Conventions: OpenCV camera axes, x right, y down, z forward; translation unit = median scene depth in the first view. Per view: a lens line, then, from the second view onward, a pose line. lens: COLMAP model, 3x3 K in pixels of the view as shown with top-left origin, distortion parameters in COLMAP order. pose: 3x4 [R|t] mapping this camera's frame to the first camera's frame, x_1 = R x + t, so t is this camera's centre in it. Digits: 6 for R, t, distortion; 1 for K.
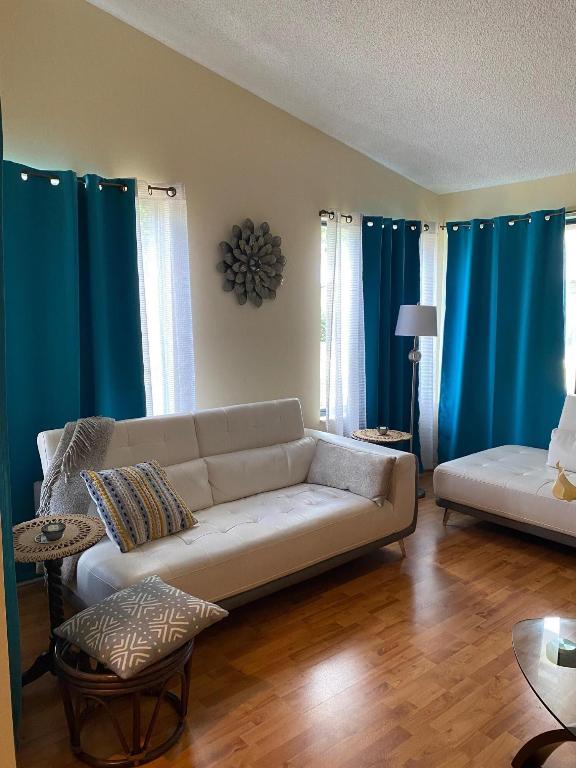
lens RADIAL K [[579.3, 0, 287.2], [0, 579.3, 405.3], [0, 0, 1]] dist [-0.000720, -0.002086]
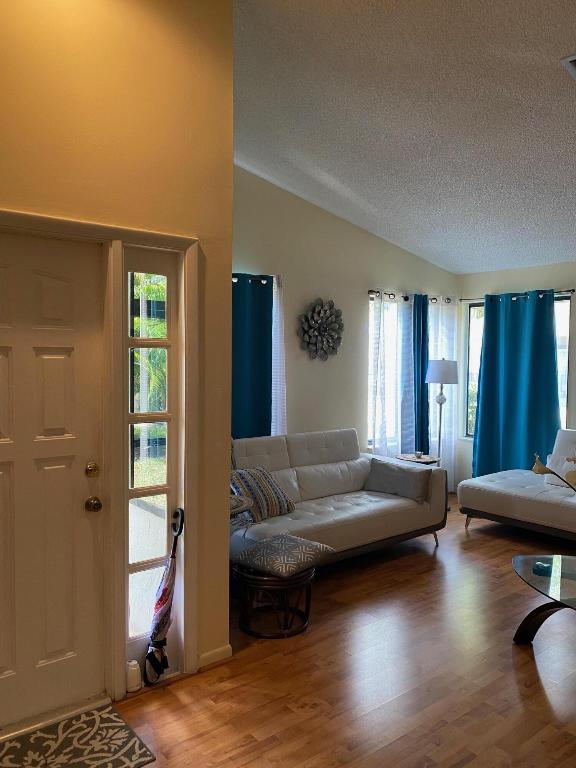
lens RADIAL K [[584.0, 0, 288.0], [0, 584.0, 384.0], [0, 0, 1]] dist [-0.001494, -0.001306]
pose [[0.999586, 0.015320, -0.024344, -0.106584], [-0.018011, 0.993264, -0.114466, 0.043025], [0.022426, 0.114857, 0.993129, -0.362309]]
